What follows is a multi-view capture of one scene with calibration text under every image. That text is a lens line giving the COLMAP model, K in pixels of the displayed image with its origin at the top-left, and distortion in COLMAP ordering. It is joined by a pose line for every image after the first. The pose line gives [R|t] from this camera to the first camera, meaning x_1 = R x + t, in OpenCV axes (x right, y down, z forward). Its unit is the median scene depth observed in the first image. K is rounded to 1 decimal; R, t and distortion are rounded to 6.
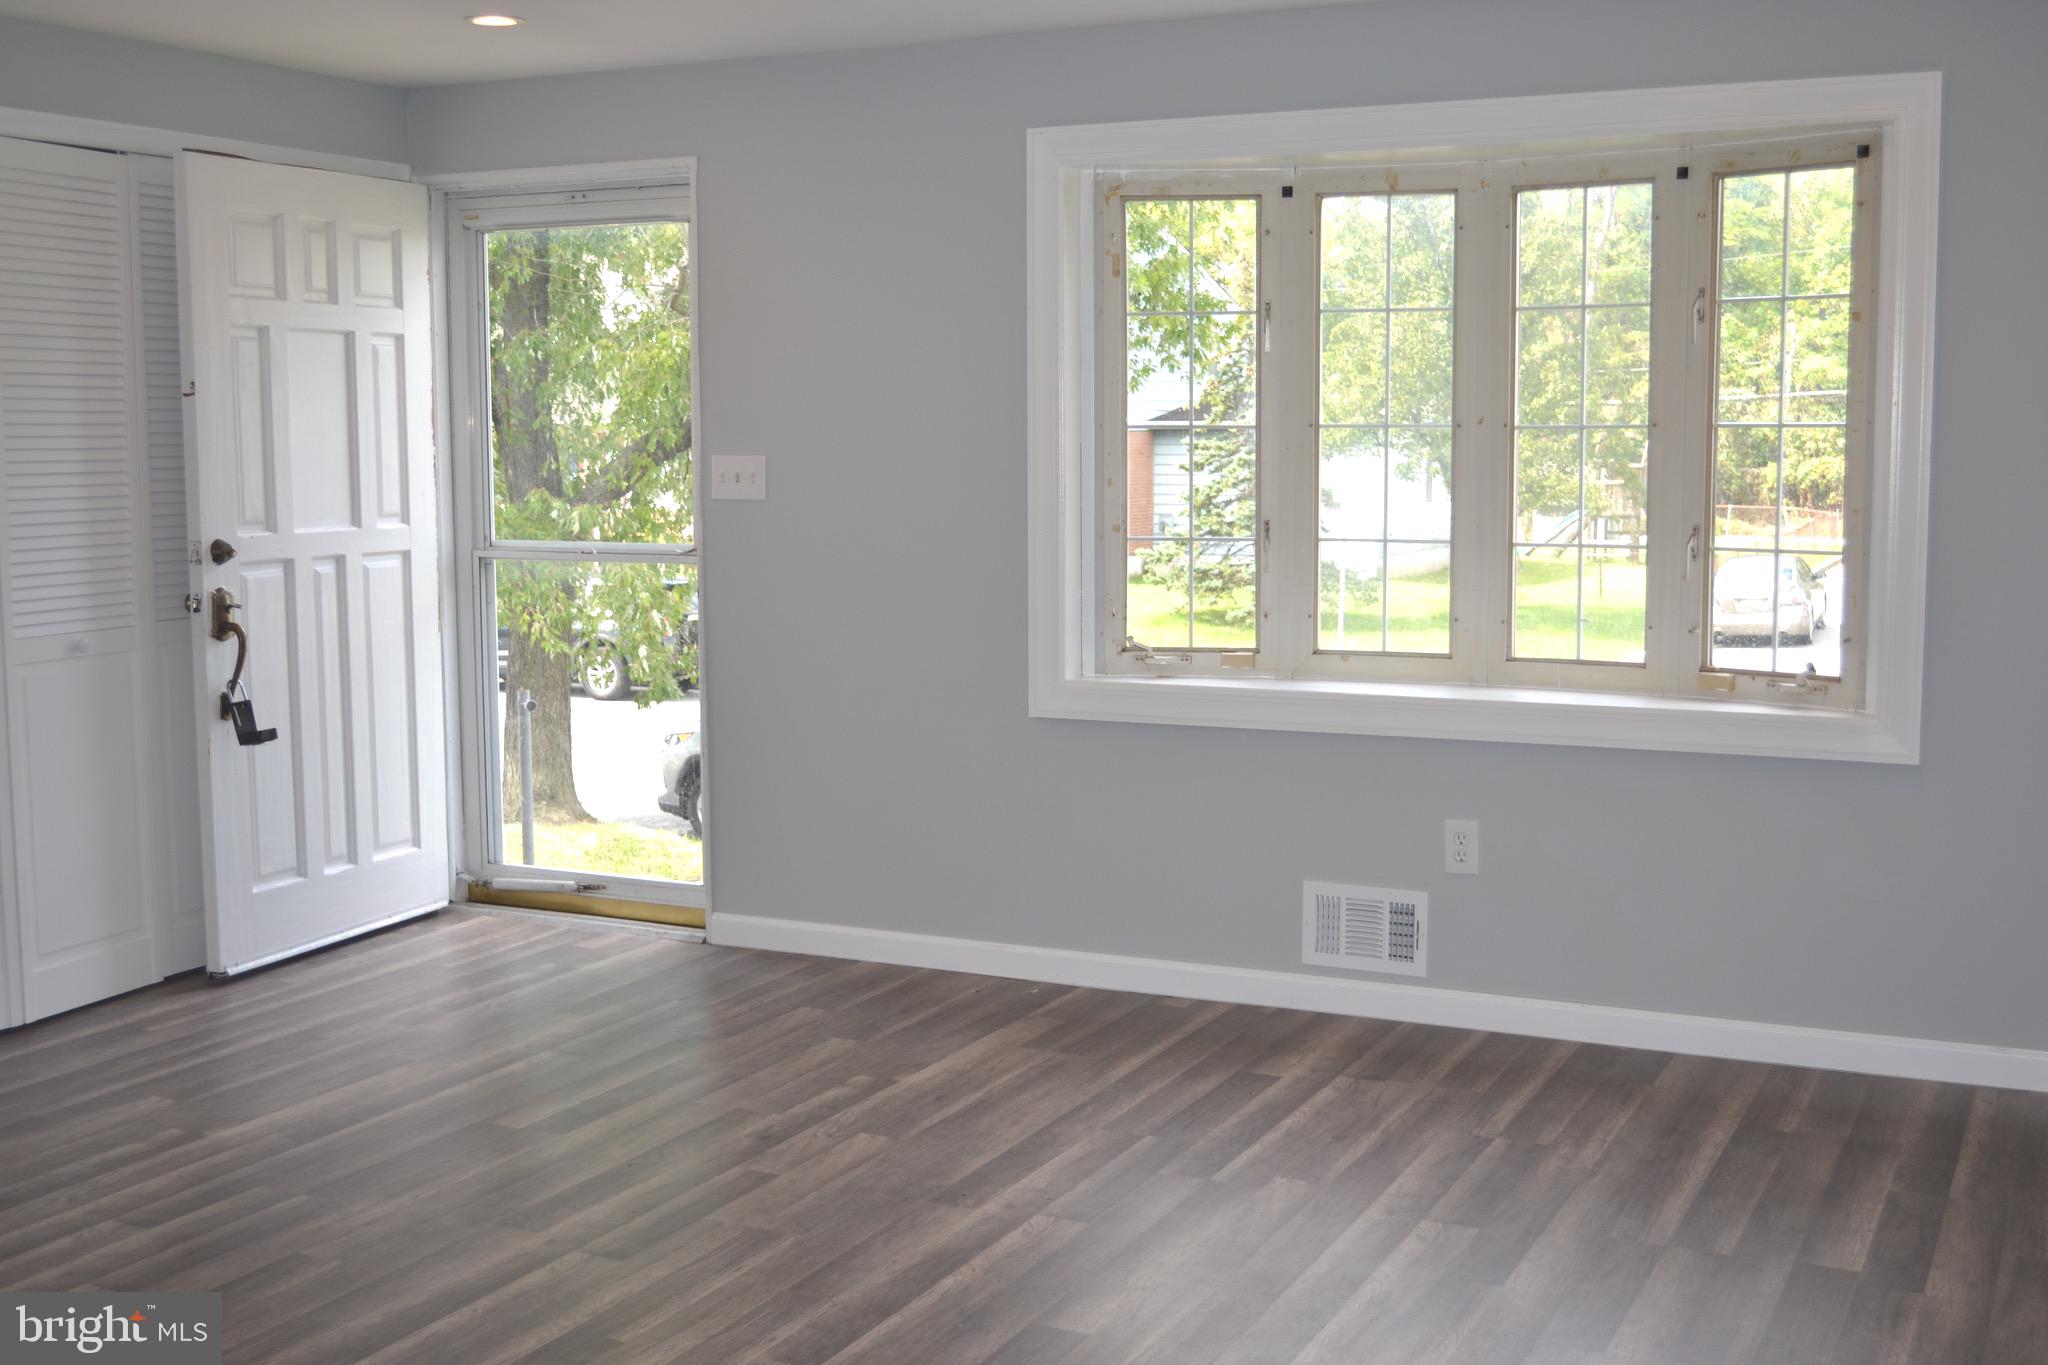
lens RADIAL K [[2226.0, 0, 1024.0], [0, 2226.0, 682.5], [0, 0, 1]] dist [-0.030743, 0.011819]
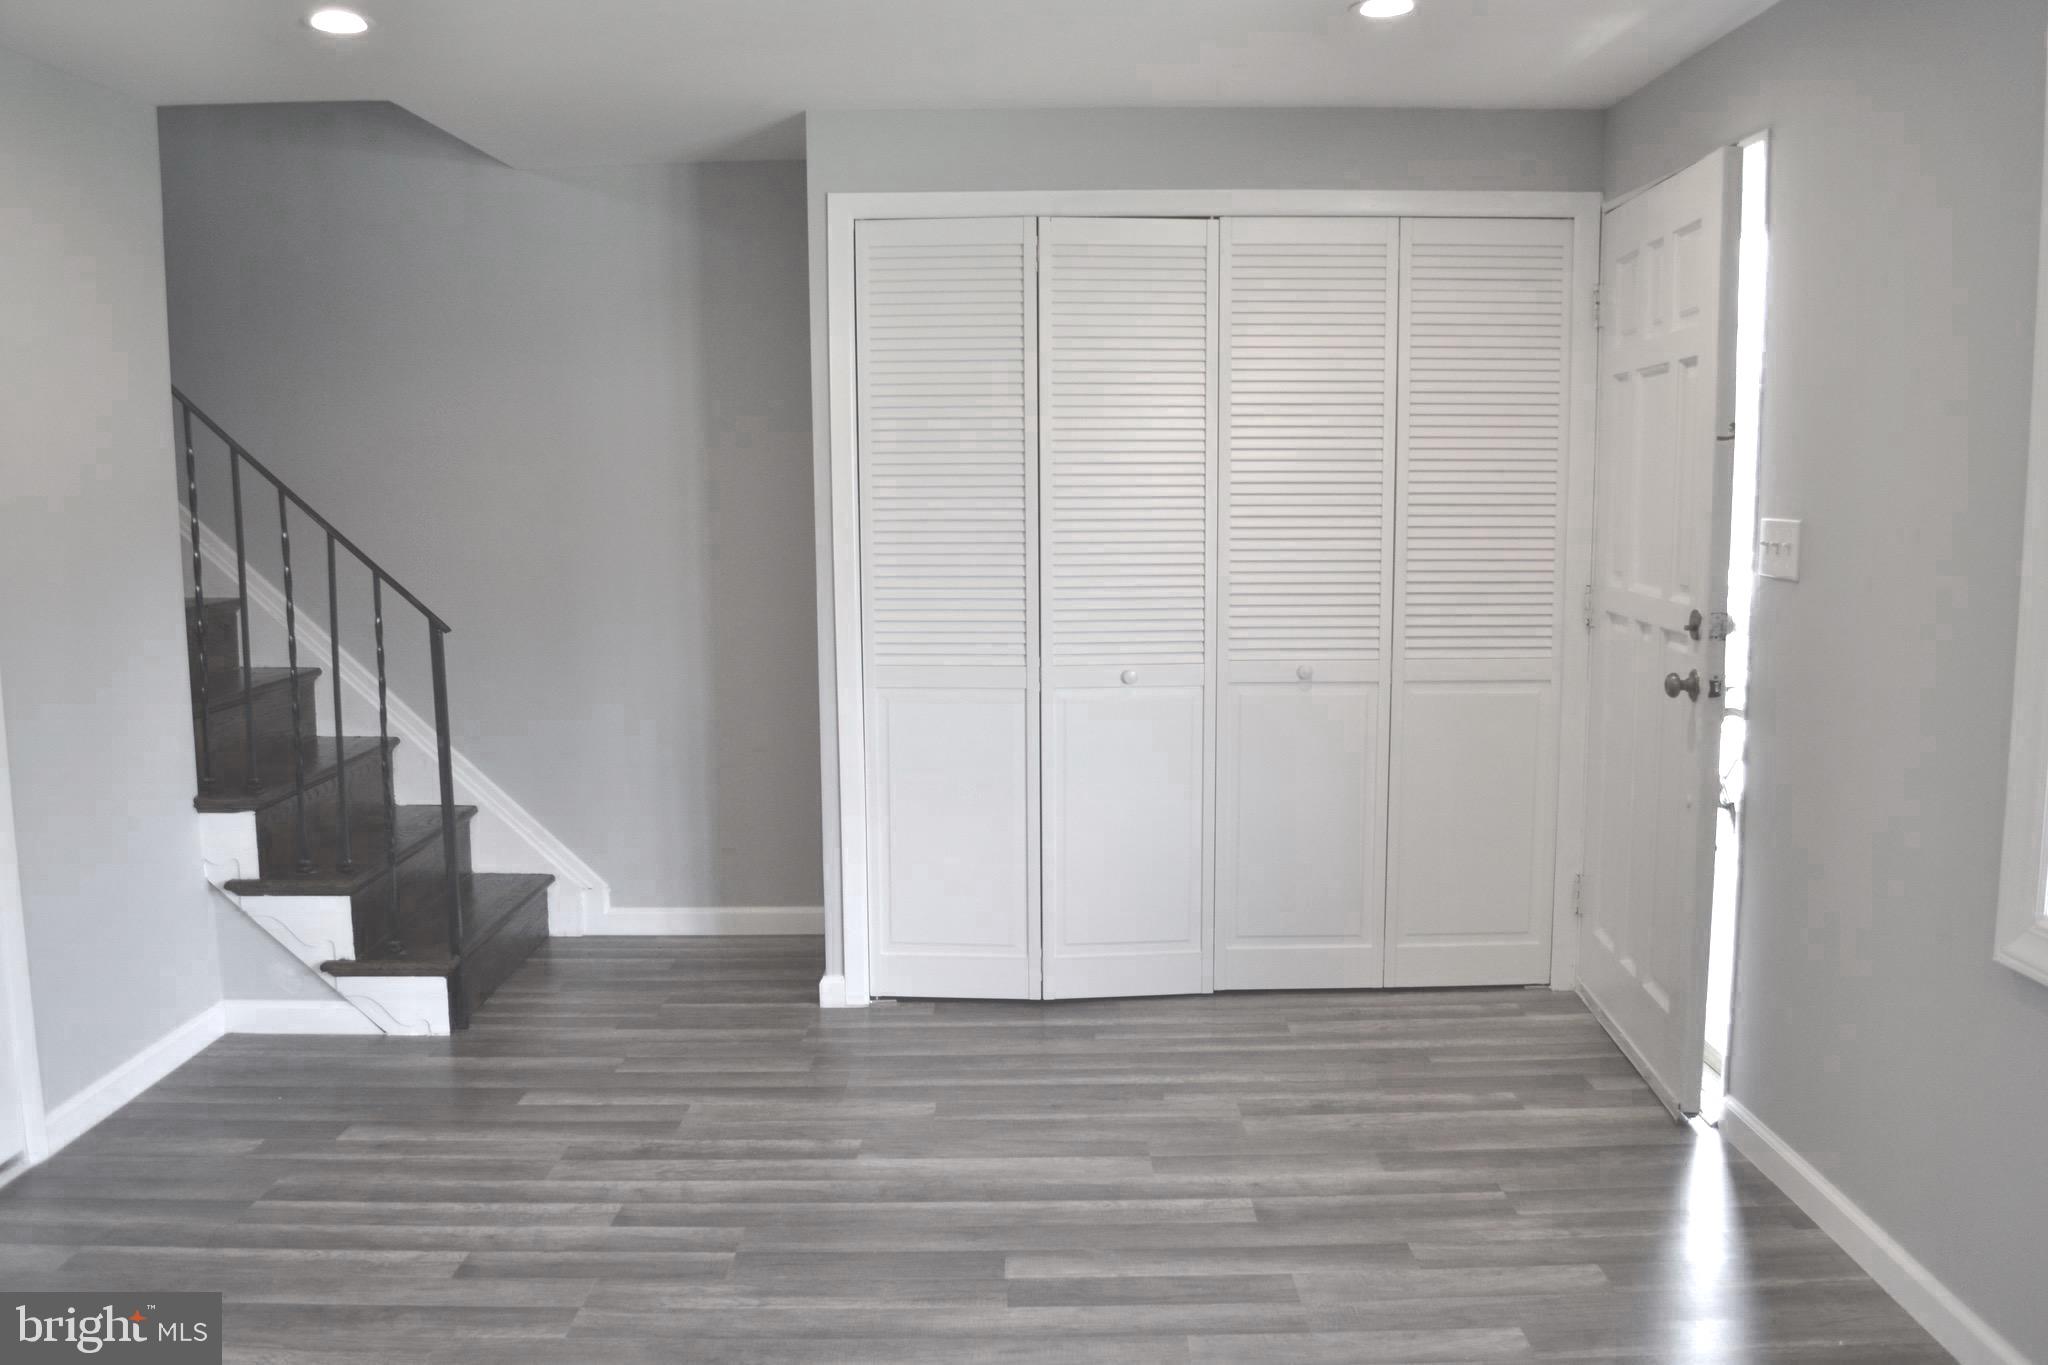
lens RADIAL K [[1639.9, 0, 1043.7], [0, 1639.9, 691.8], [0, 0, 1]] dist [-0.084674, 0.008279]
pose [[0.452710, 0.117189, -0.883923, 0.310398], [-0.090556, 0.992243, 0.085171, -0.084605], [0.887048, 0.041487, 0.459810, 0.668416]]
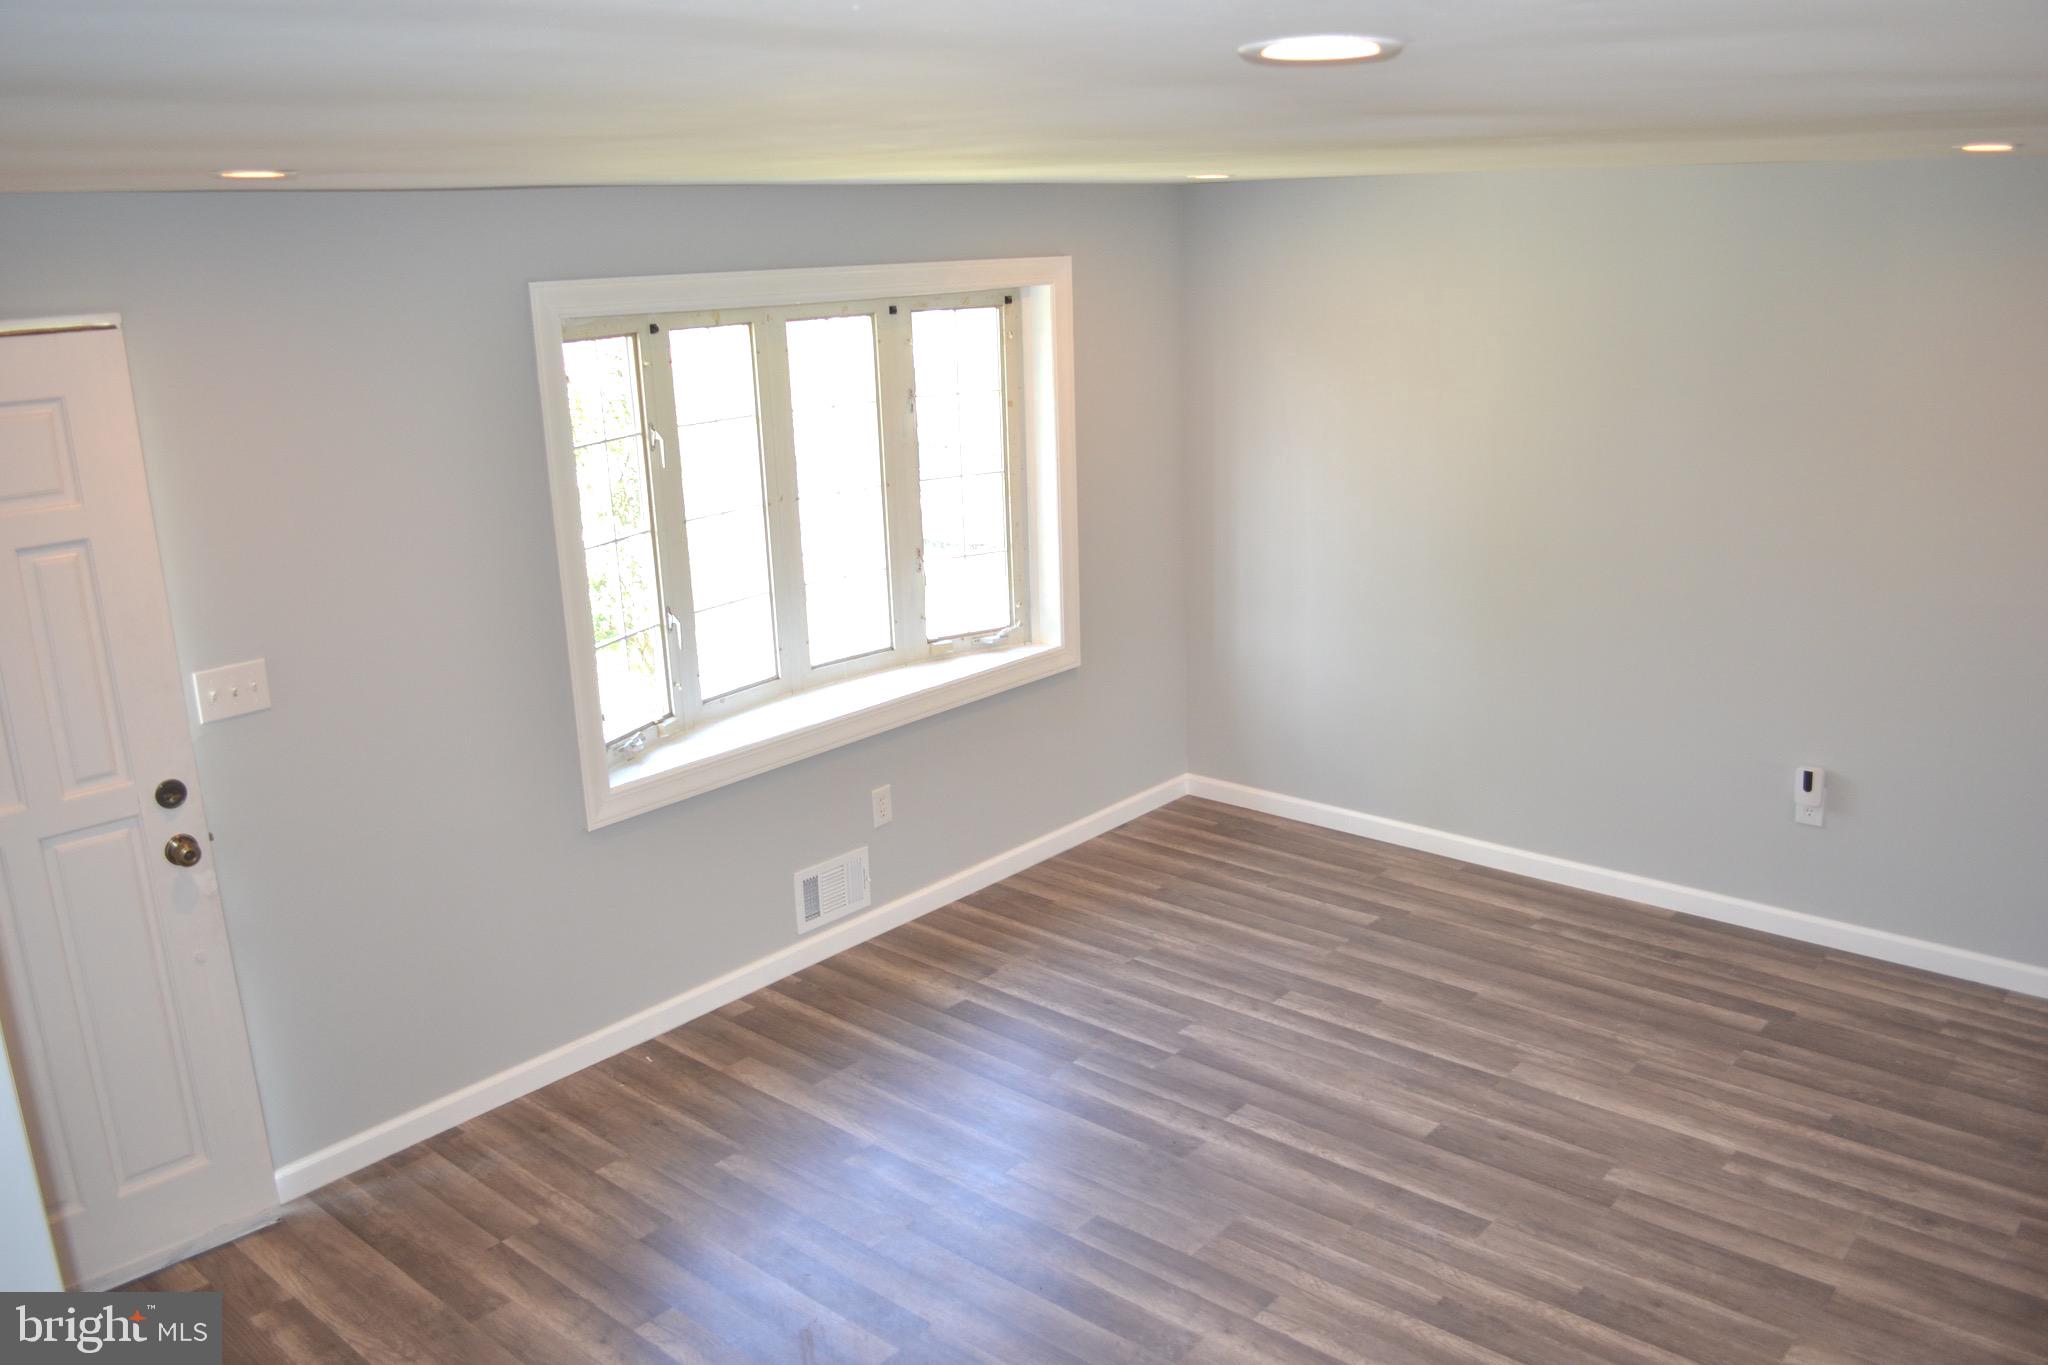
lens RADIAL K [[1639.9, 0, 1043.7], [0, 1639.9, 691.8], [0, 0, 1]] dist [-0.084674, 0.008279]
pose [[0.243076, -0.263239, 0.933606, -0.782521], [0.130822, 0.962576, 0.237346, -0.245191], [-0.961145, 0.064443, 0.268416, 0.681027]]
